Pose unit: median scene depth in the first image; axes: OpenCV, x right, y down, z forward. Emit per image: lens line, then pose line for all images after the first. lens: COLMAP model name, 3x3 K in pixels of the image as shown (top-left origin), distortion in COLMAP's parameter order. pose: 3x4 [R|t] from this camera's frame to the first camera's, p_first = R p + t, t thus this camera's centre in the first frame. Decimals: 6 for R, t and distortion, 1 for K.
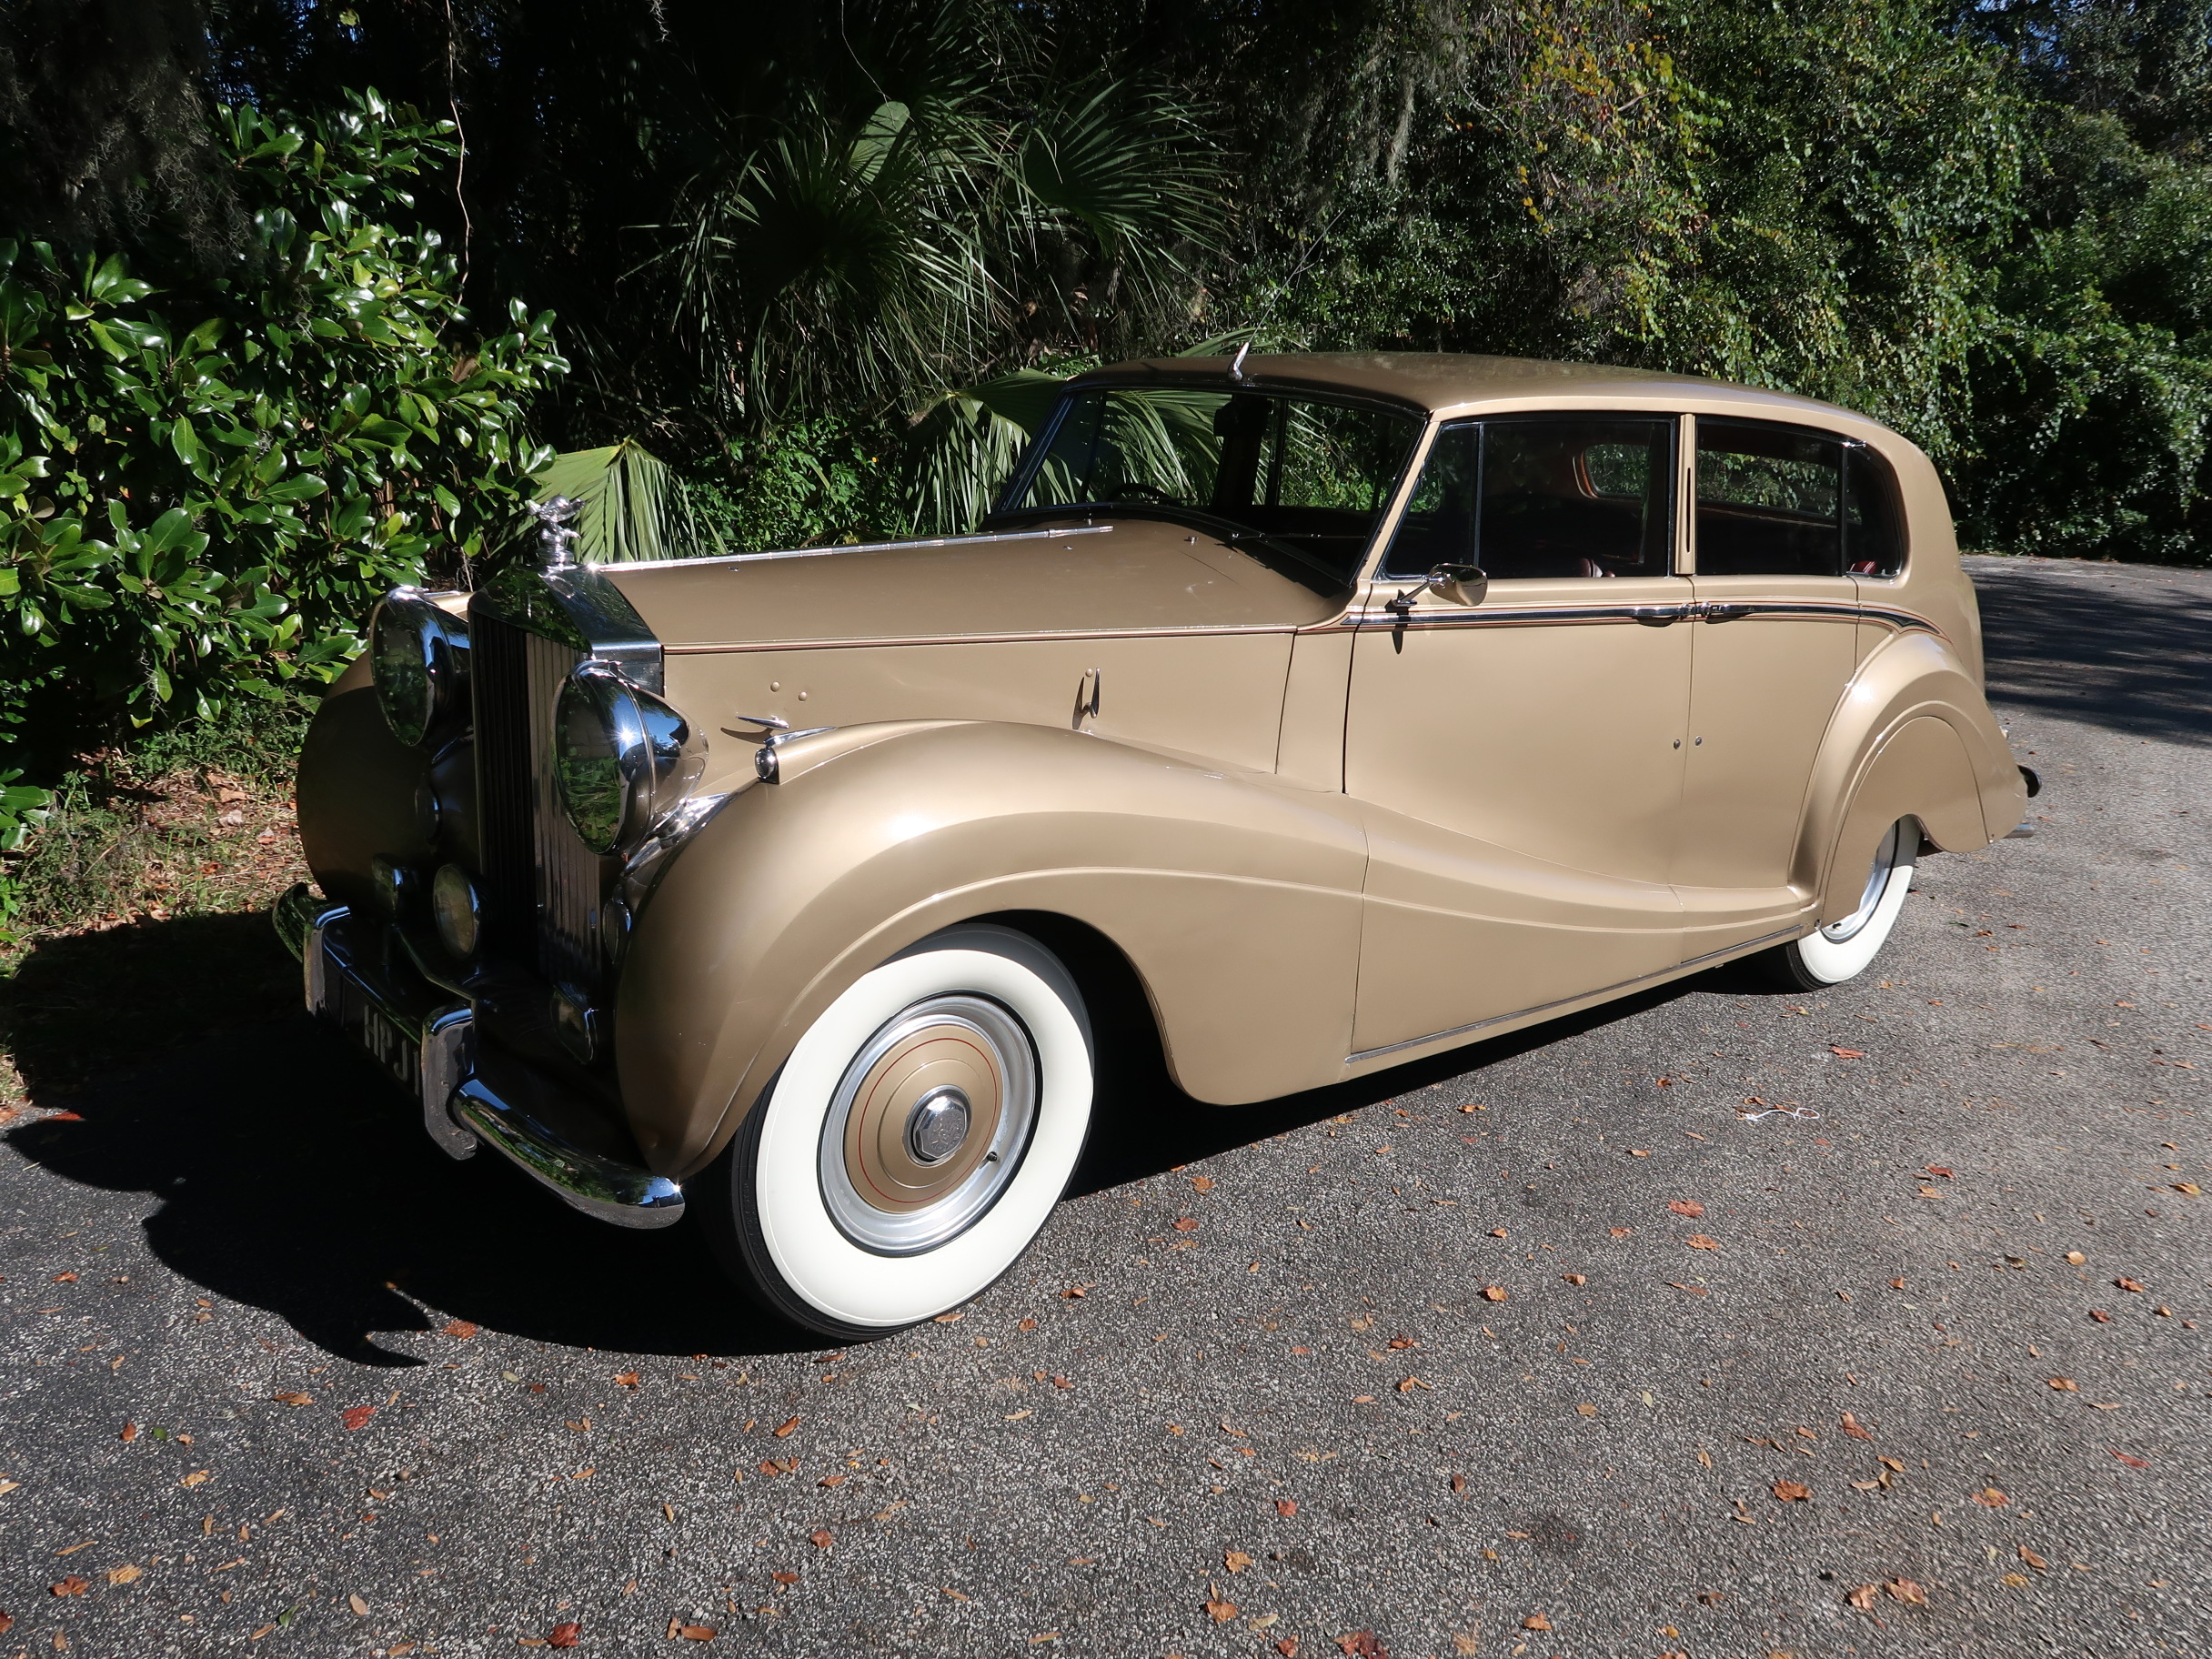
lens RADIAL K [[1718.7, 0, 1106.3], [0, 1718.7, 828.1], [0, 0, 1]] dist [-0.026906, 0.012712]
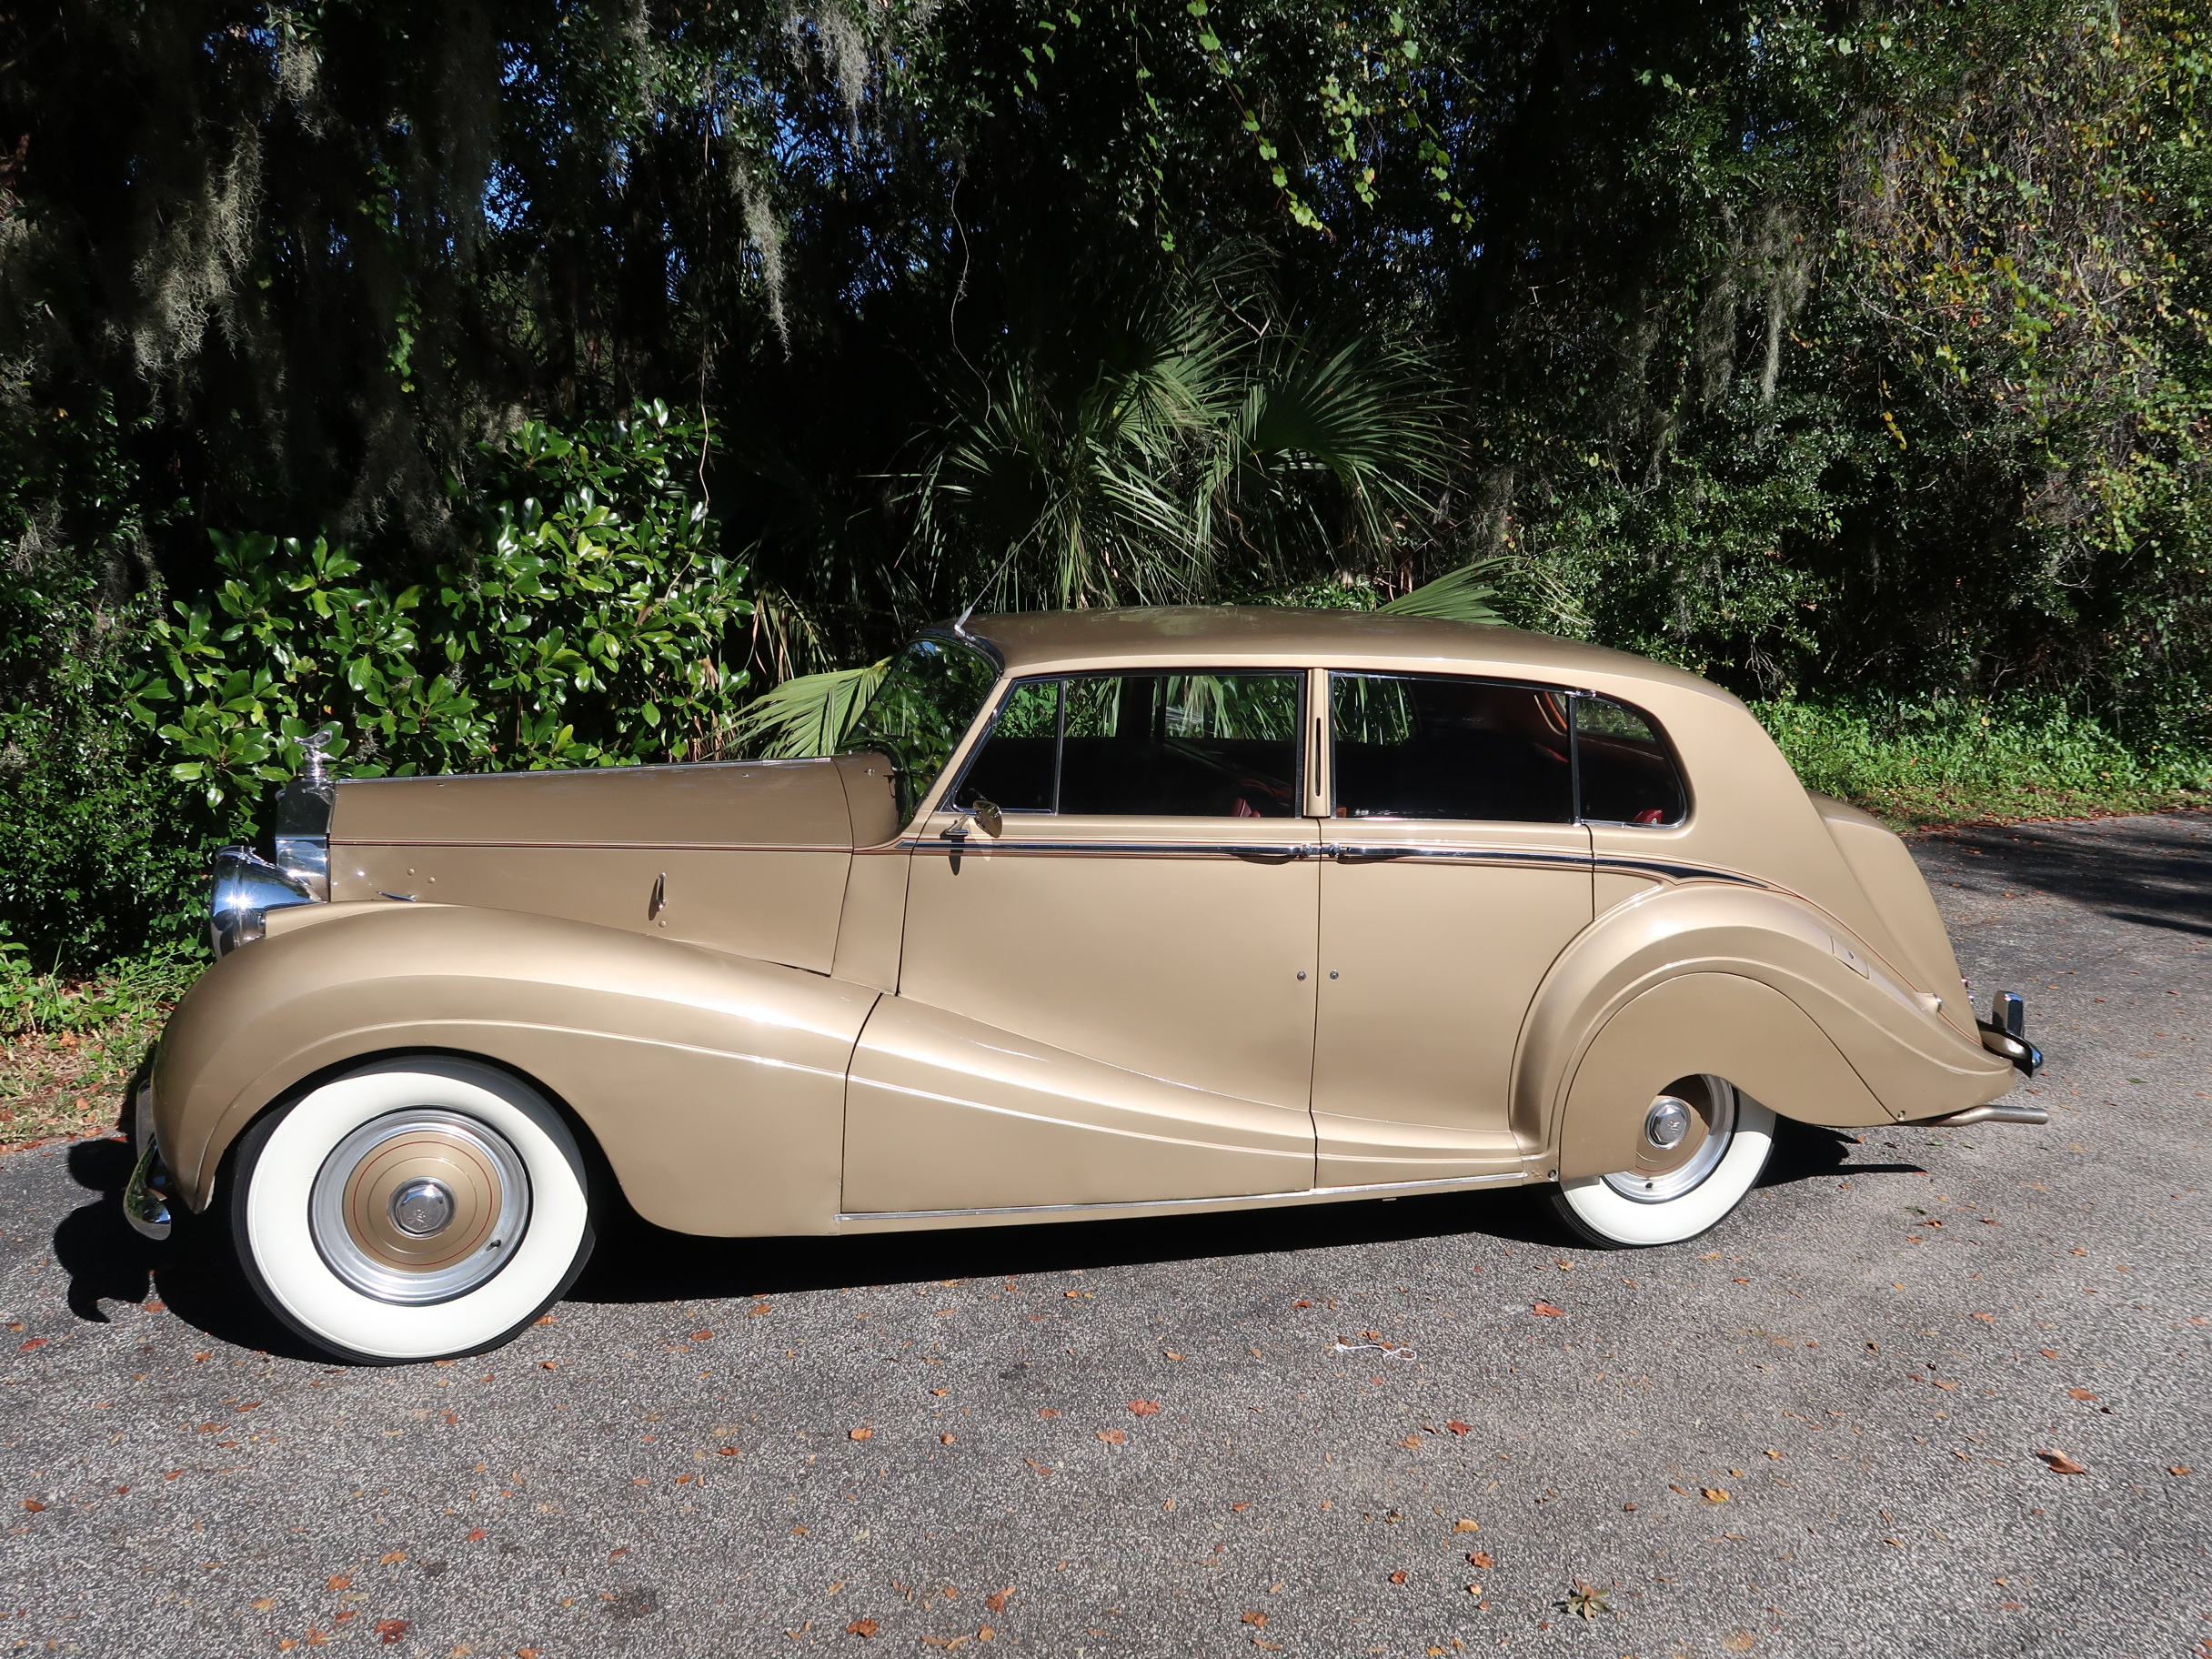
lens RADIAL K [[1712.2, 0, 1098.7], [0, 1712.2, 834.9], [0, 0, 1]] dist [-0.038387, 0.023418]
pose [[0.912558, 0.047877, -0.406135, 0.145963], [-0.091314, 0.991904, -0.088248, -0.007136], [0.398622, 0.117617, 0.909542, -0.002558]]
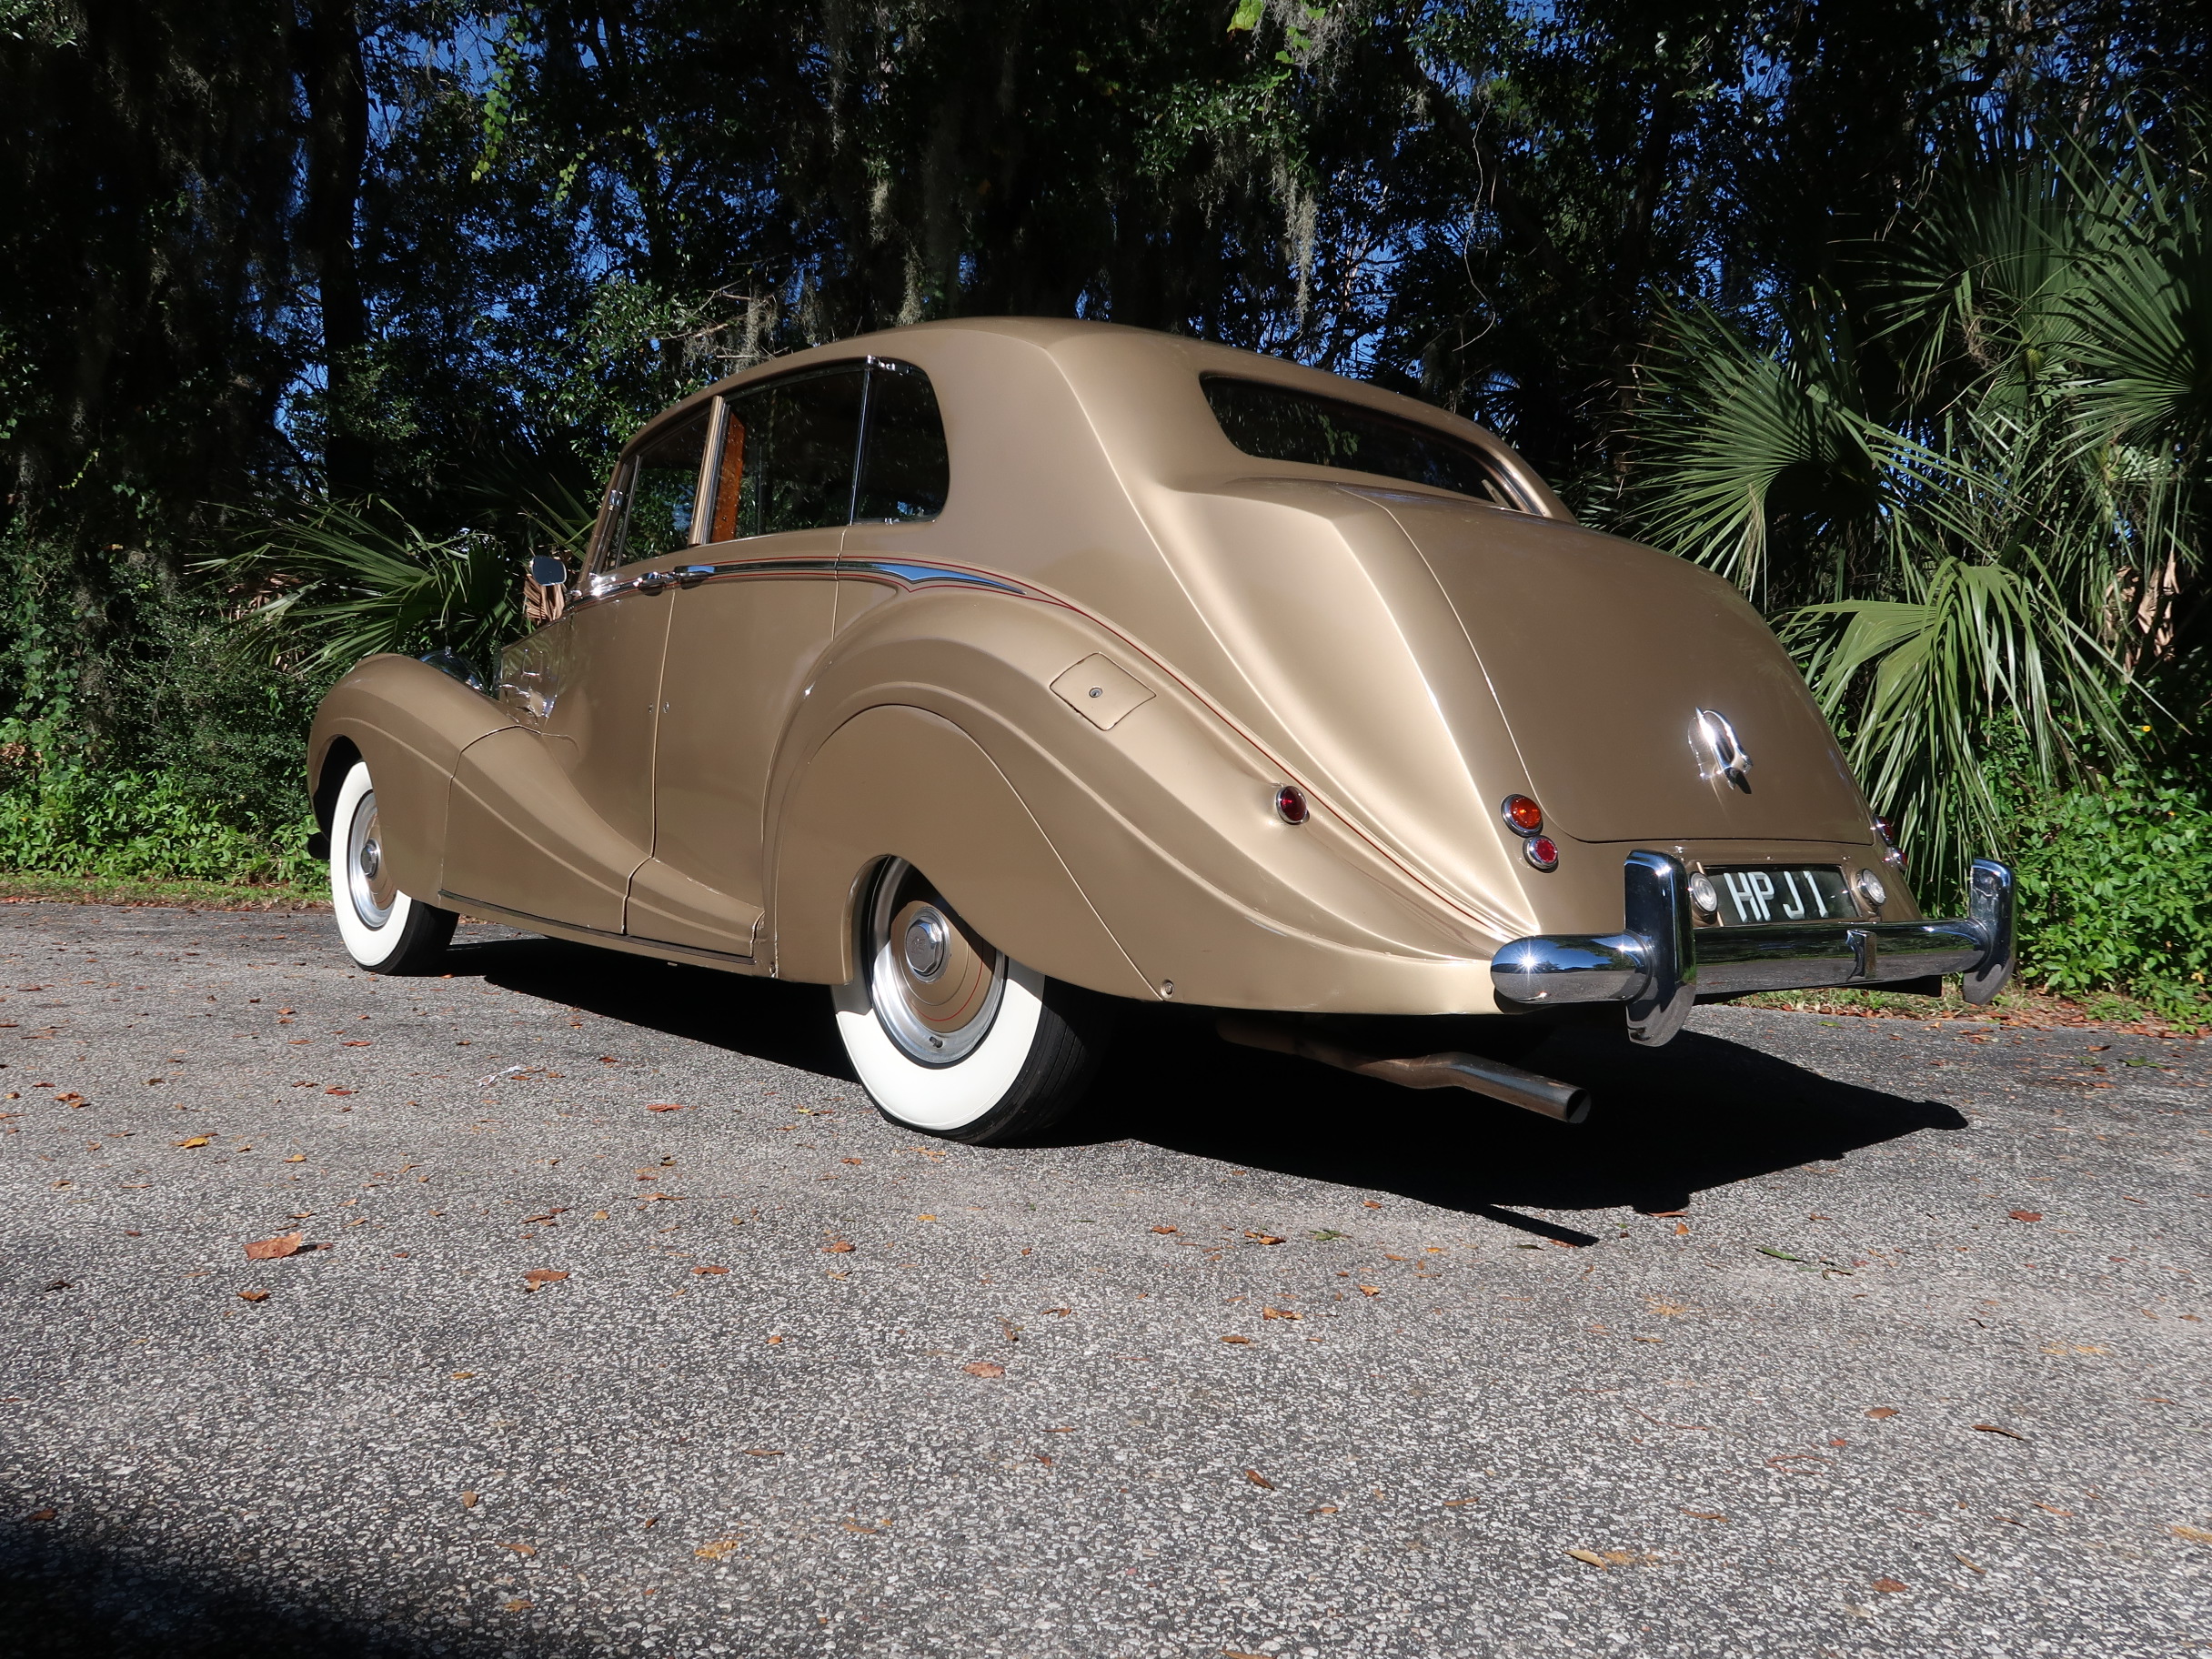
lens RADIAL K [[1718.7, 0, 1105.8], [0, 1718.7, 822.1], [0, 0, 1]] dist [-0.026906, 0.012712]
pose [[0.024869, -0.040519, -0.998869, 0.306043], [-0.291042, 0.955603, -0.046011, -0.003767], [0.956387, 0.291857, 0.011972, 0.287497]]
